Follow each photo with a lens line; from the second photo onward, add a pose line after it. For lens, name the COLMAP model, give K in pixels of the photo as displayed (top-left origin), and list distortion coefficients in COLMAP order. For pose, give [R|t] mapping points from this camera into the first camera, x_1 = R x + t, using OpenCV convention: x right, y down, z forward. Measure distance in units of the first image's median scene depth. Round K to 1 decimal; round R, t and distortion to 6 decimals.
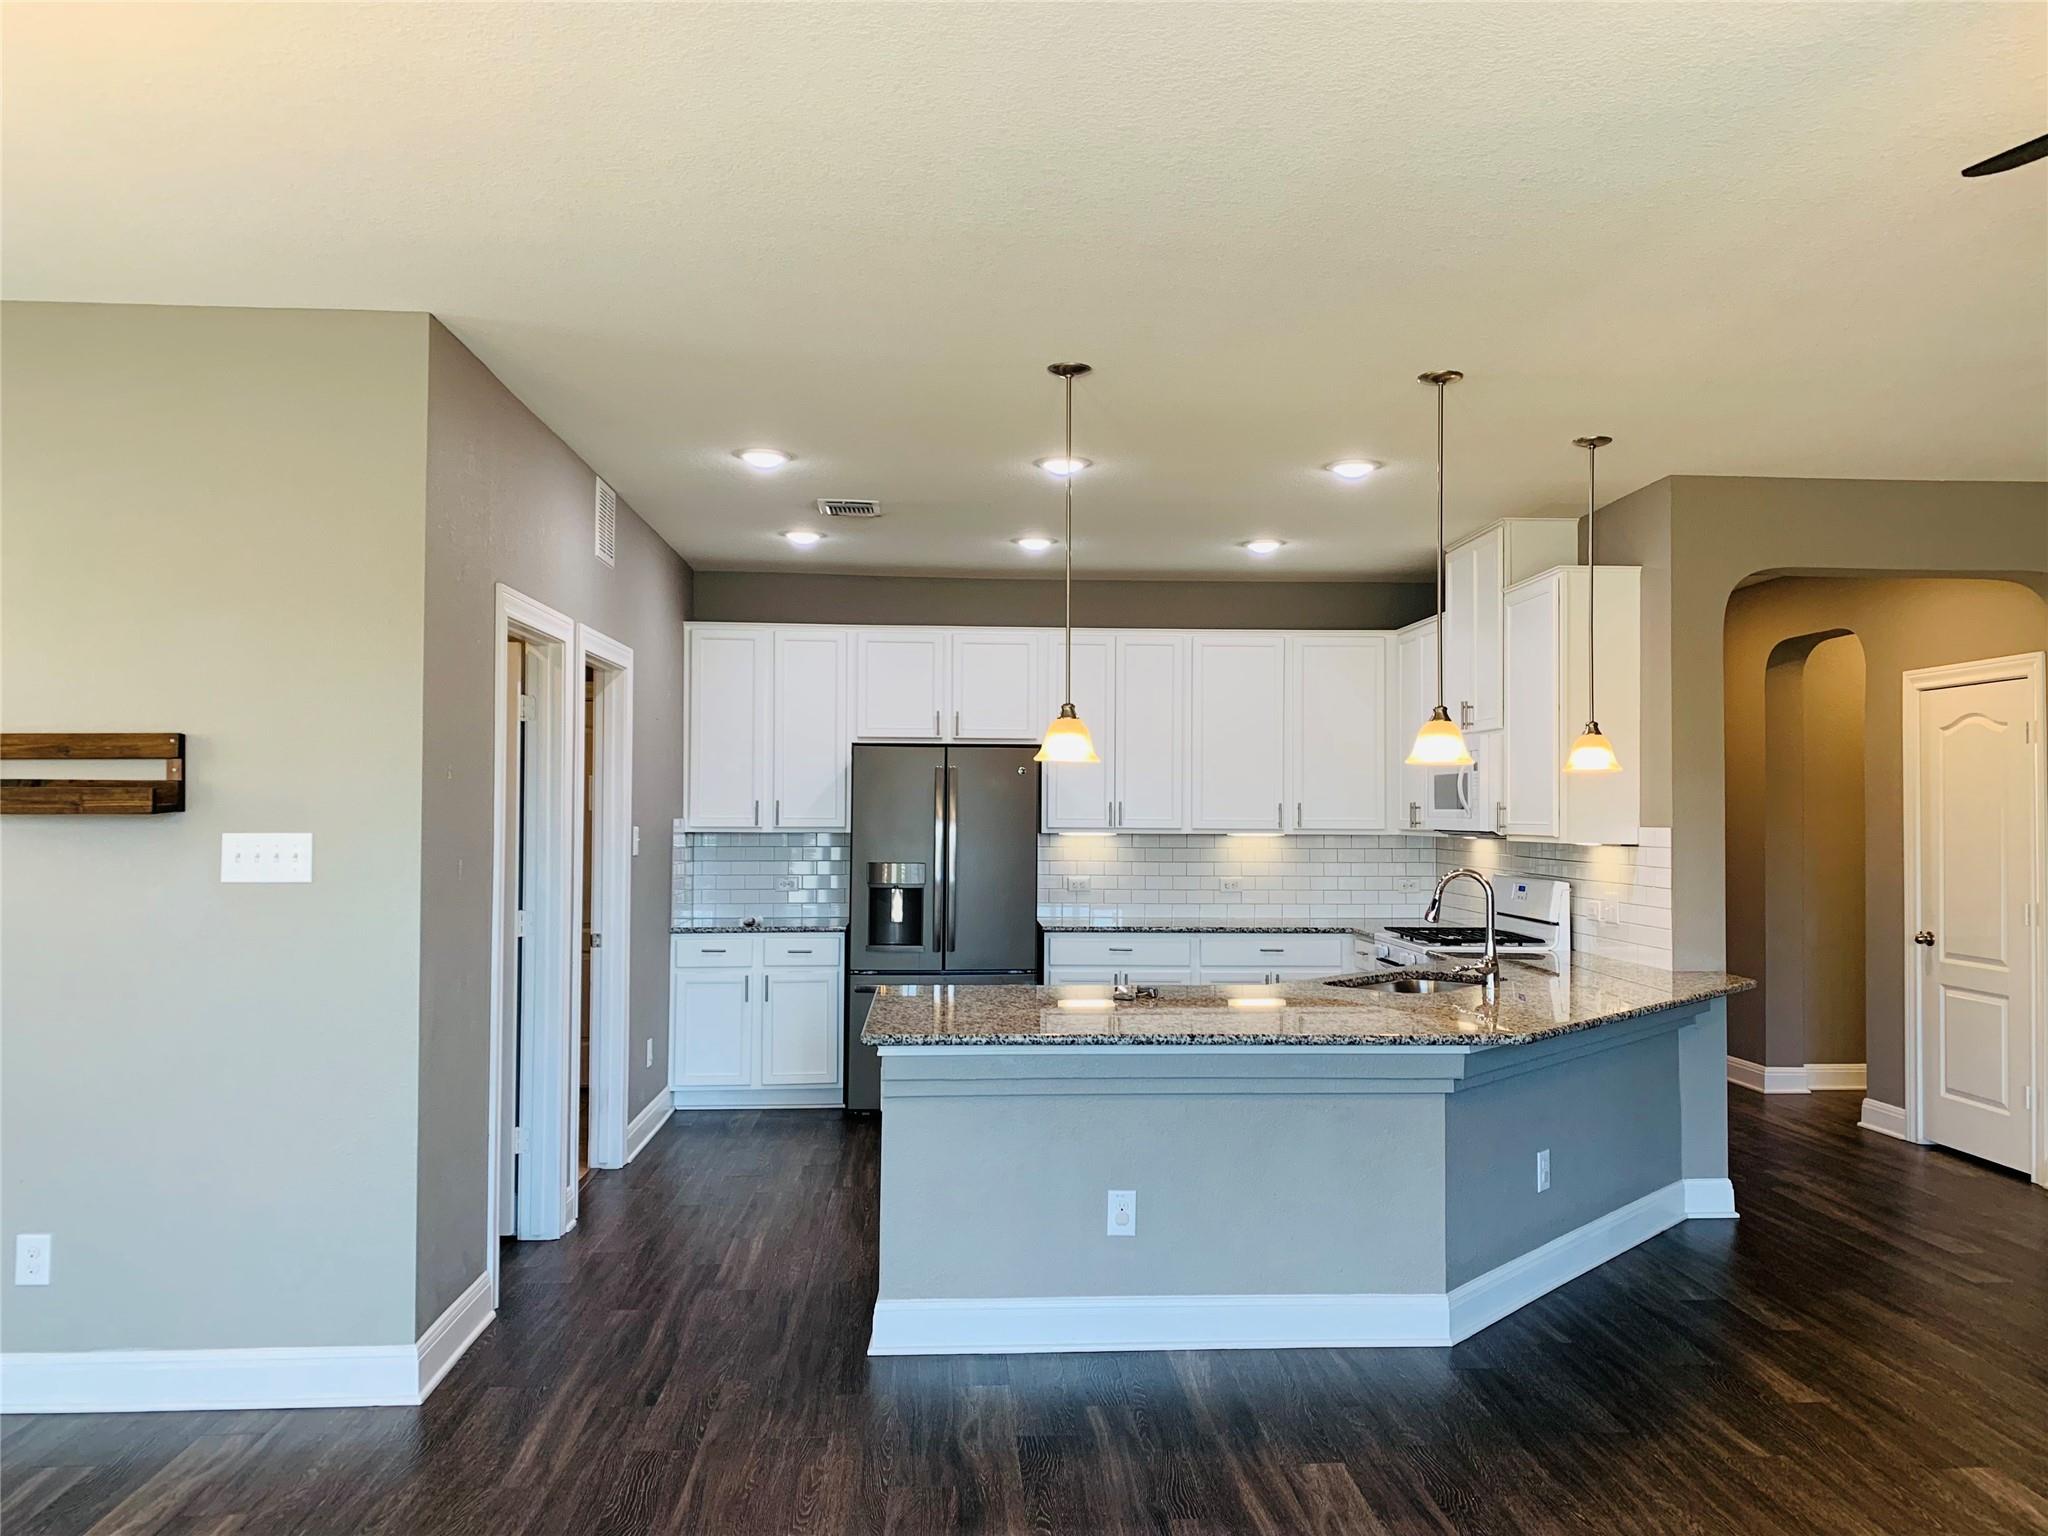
lens RADIAL K [[1557.9, 0, 1009.2], [0, 1557.9, 756.7], [0, 0, 1]] dist [0.067080, -0.076465]
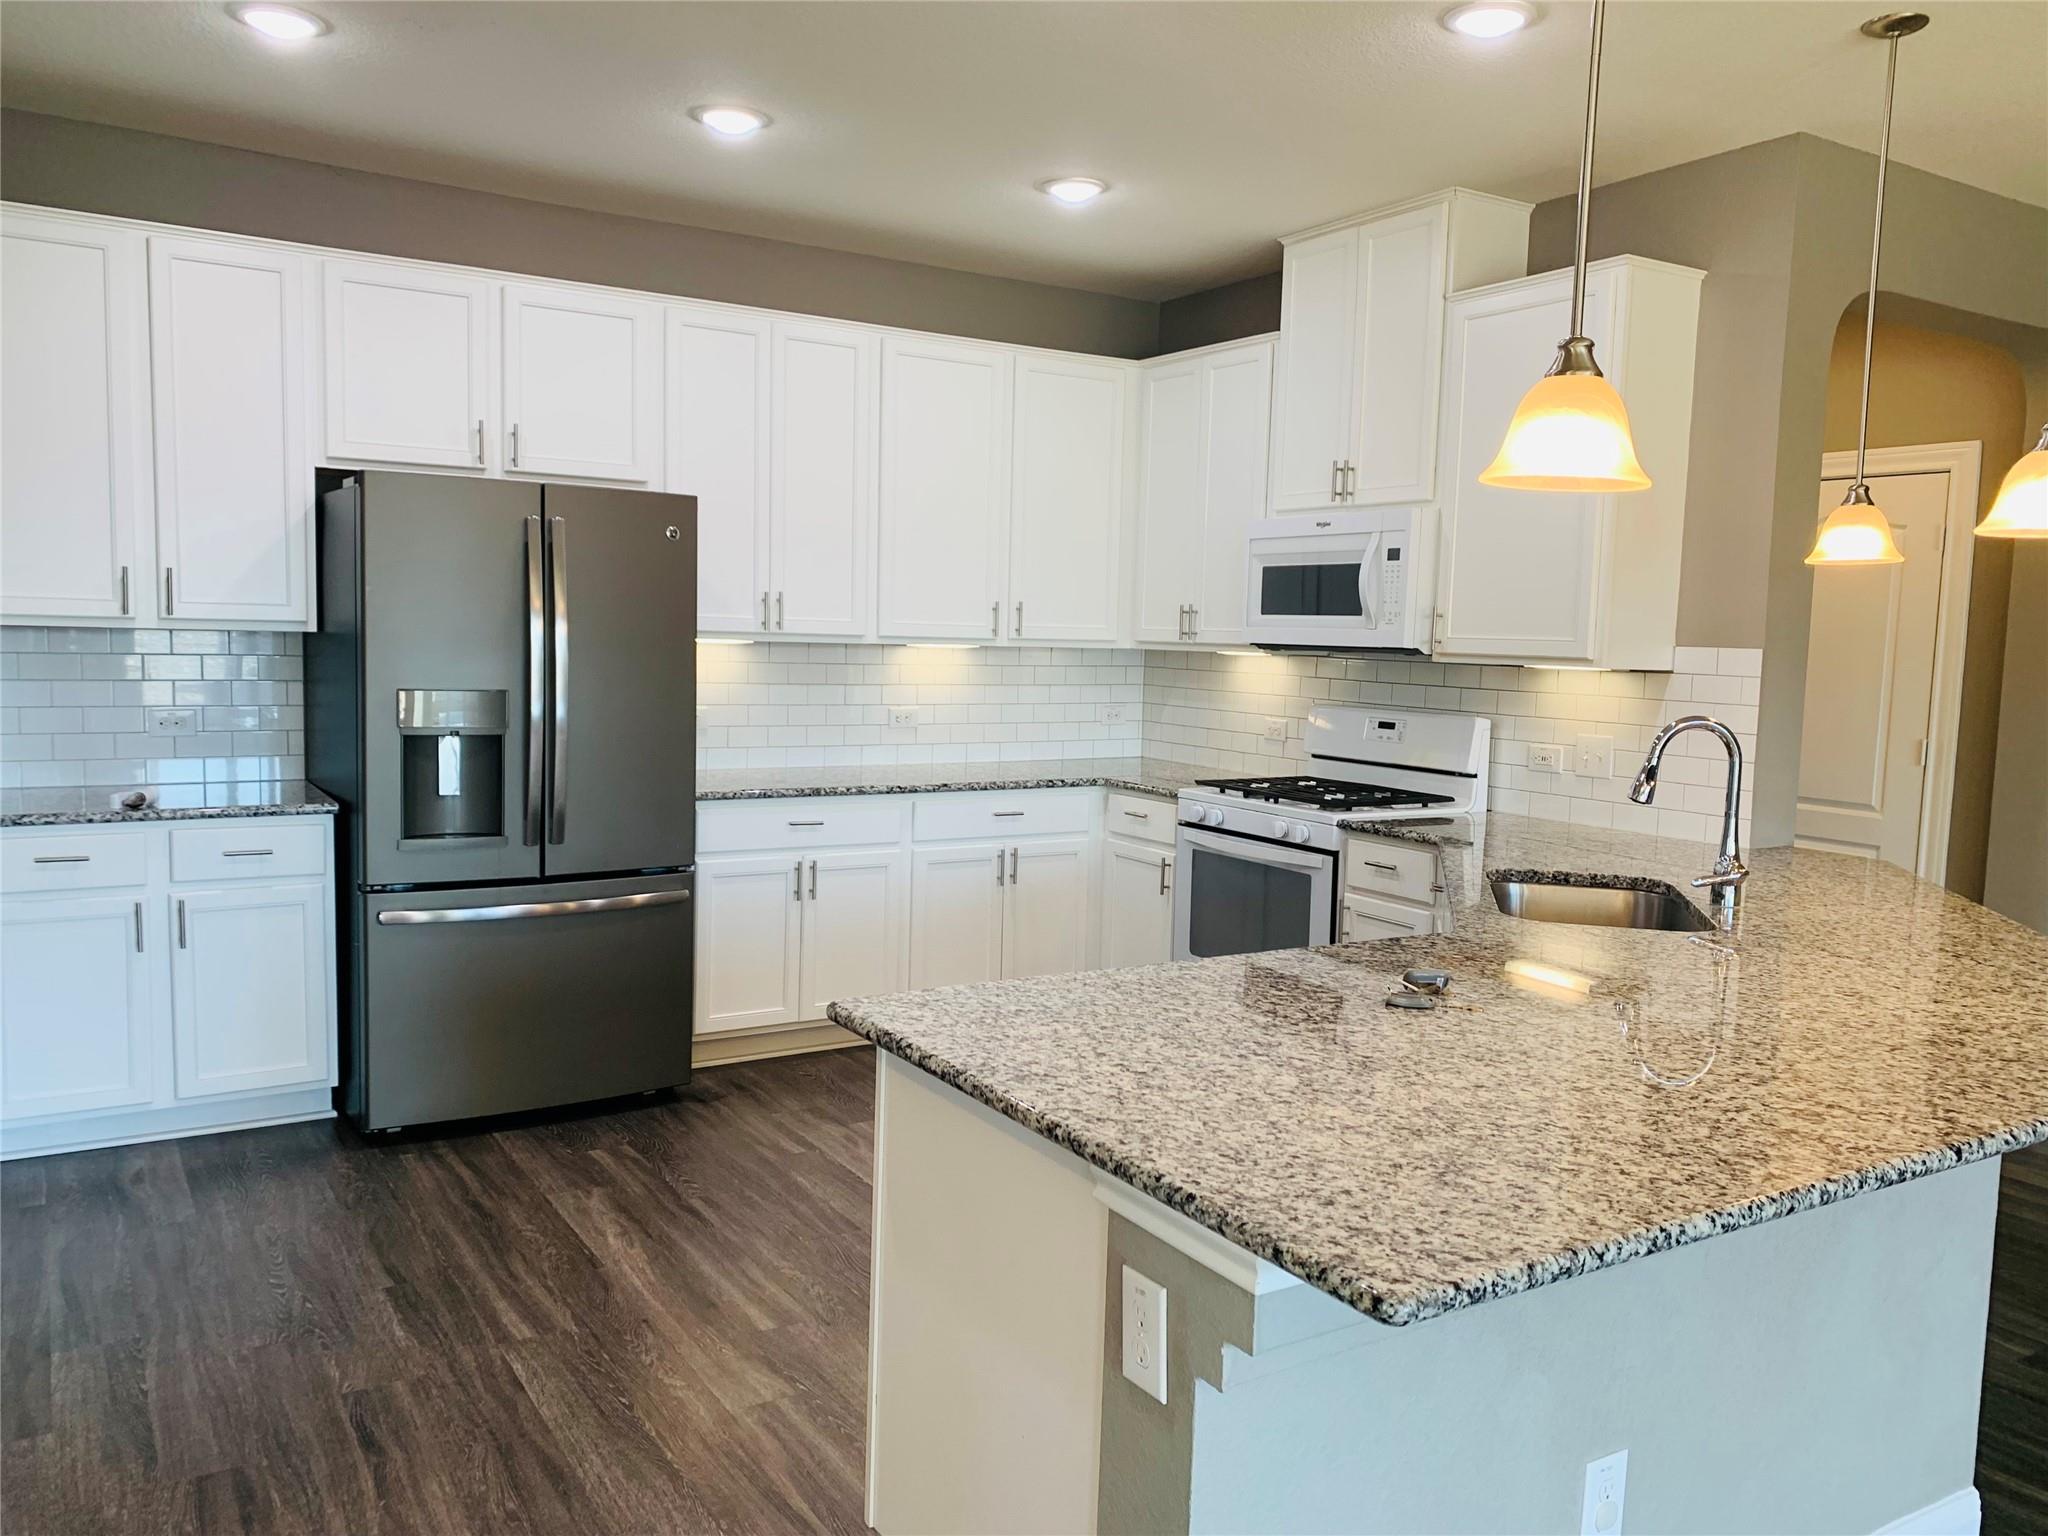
lens RADIAL K [[1557.9, 0, 1024.6], [0, 1557.9, 781.5], [0, 0, 1]] dist [0.067080, -0.076465]
pose [[0.878050, -0.029407, 0.477665, -0.158408], [-0.040289, 0.990025, 0.135010, 0.016271], [-0.476870, -0.137790, 0.868106, 0.404899]]
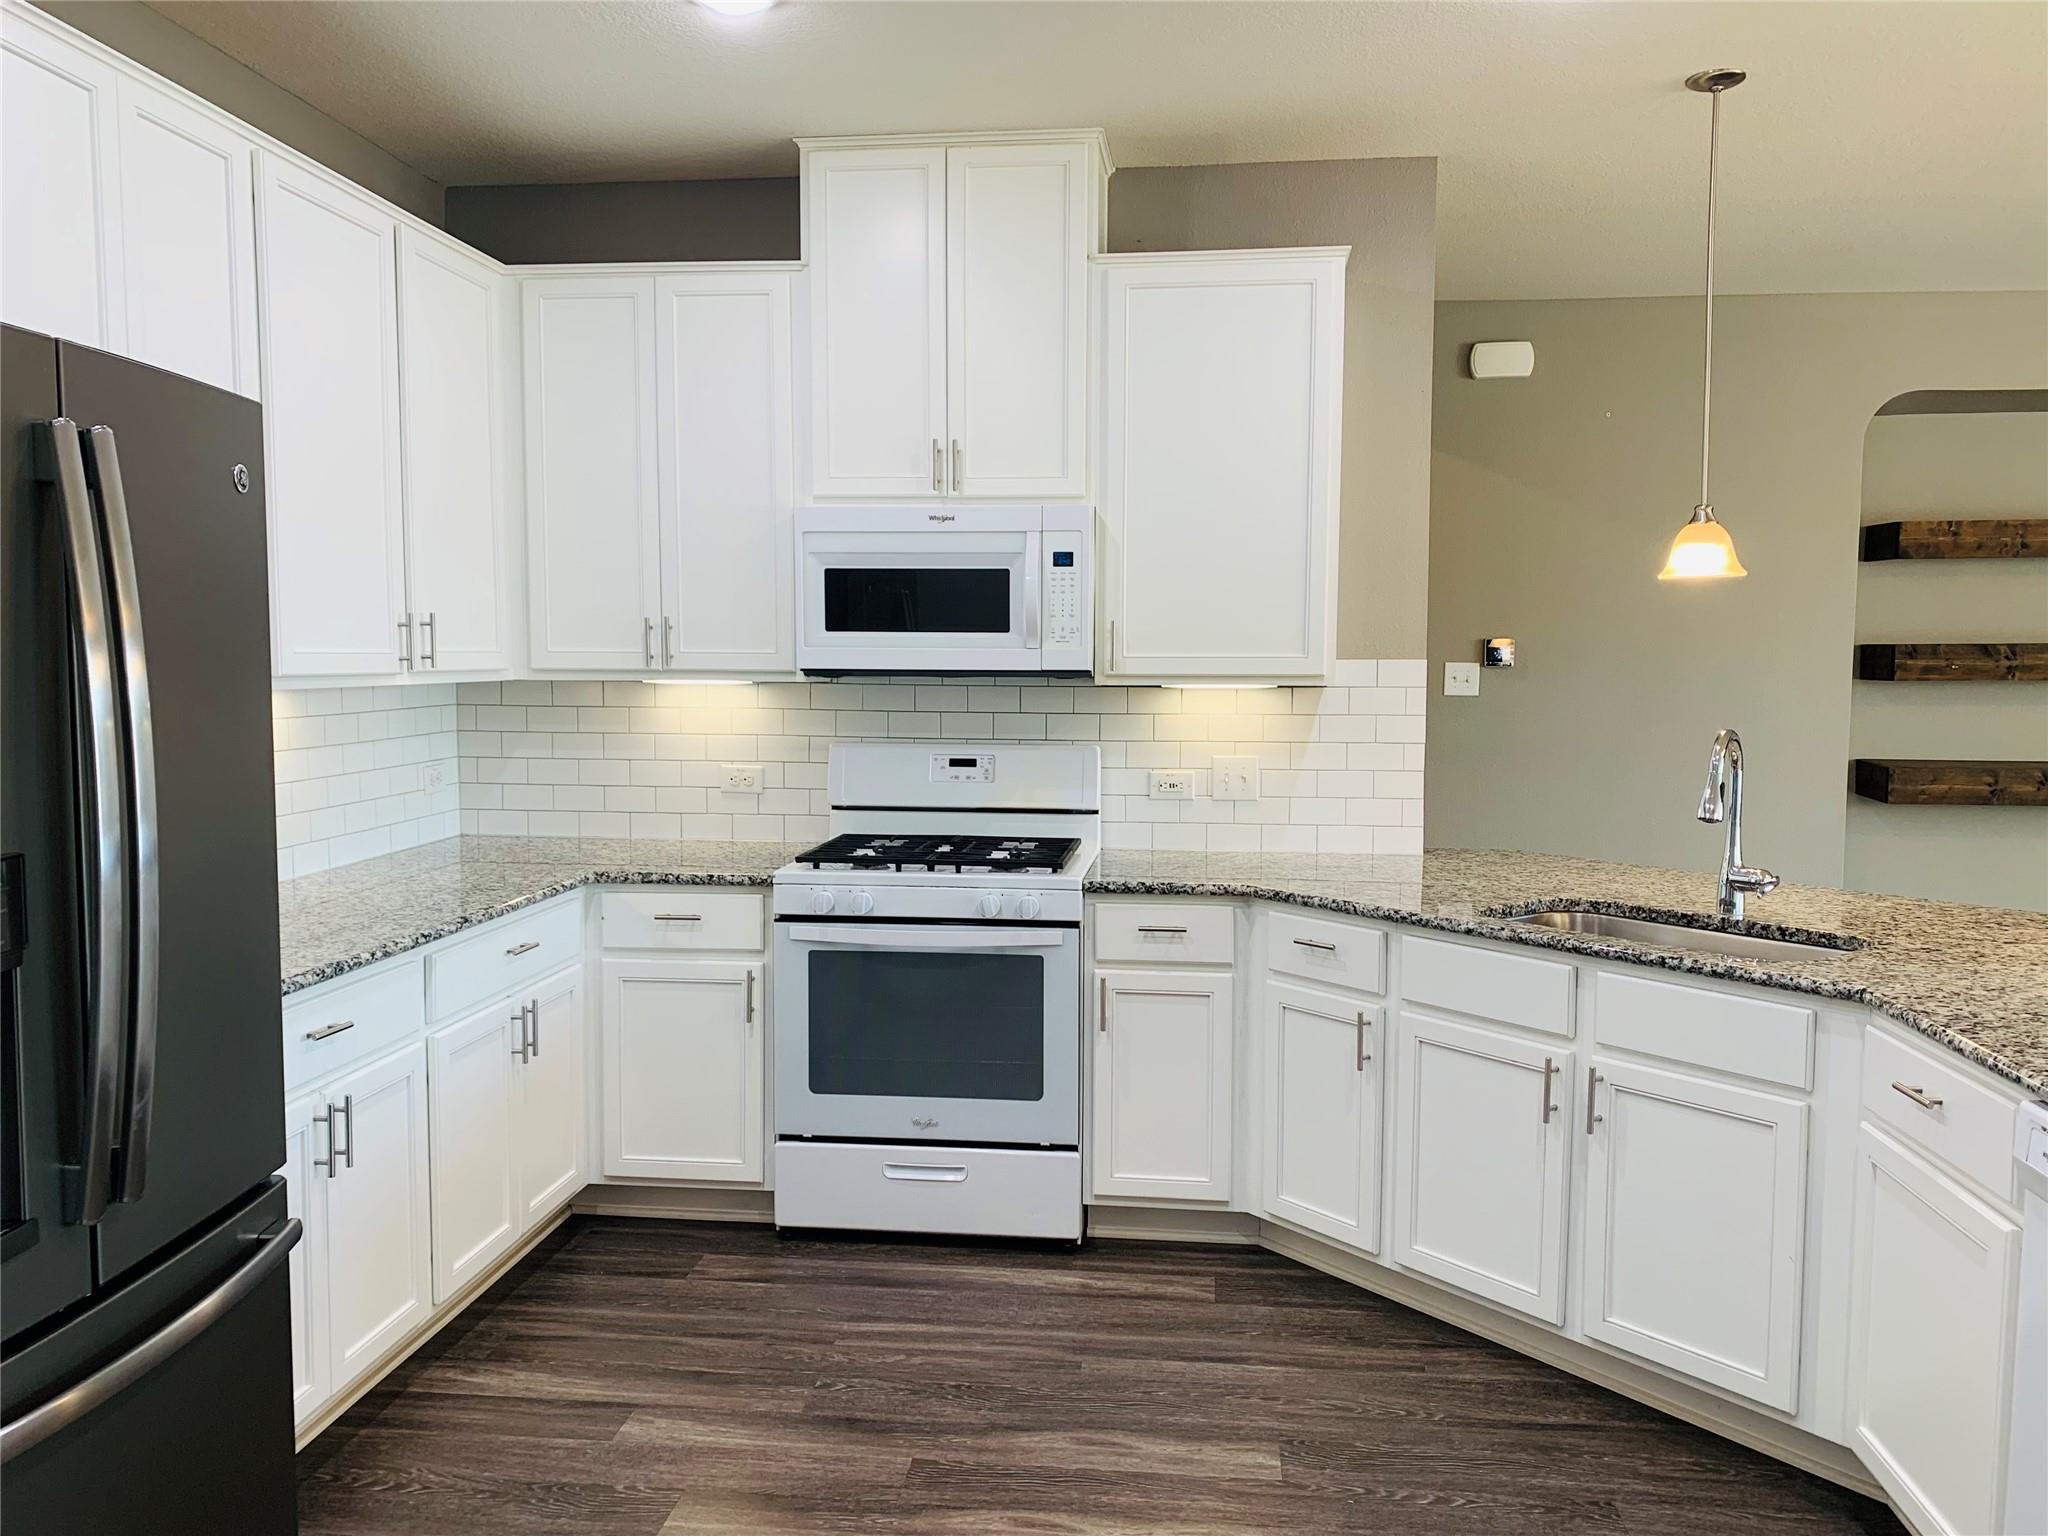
lens RADIAL K [[1557.9, 0, 1024.8], [0, 1557.9, 781.4], [0, 0, 1]] dist [0.067080, -0.076465]
pose [[0.162384, -0.086558, 0.982924, -0.245635], [-0.040337, 0.994730, 0.094262, 0.030013], [-0.985903, -0.054955, 0.158036, 0.804722]]
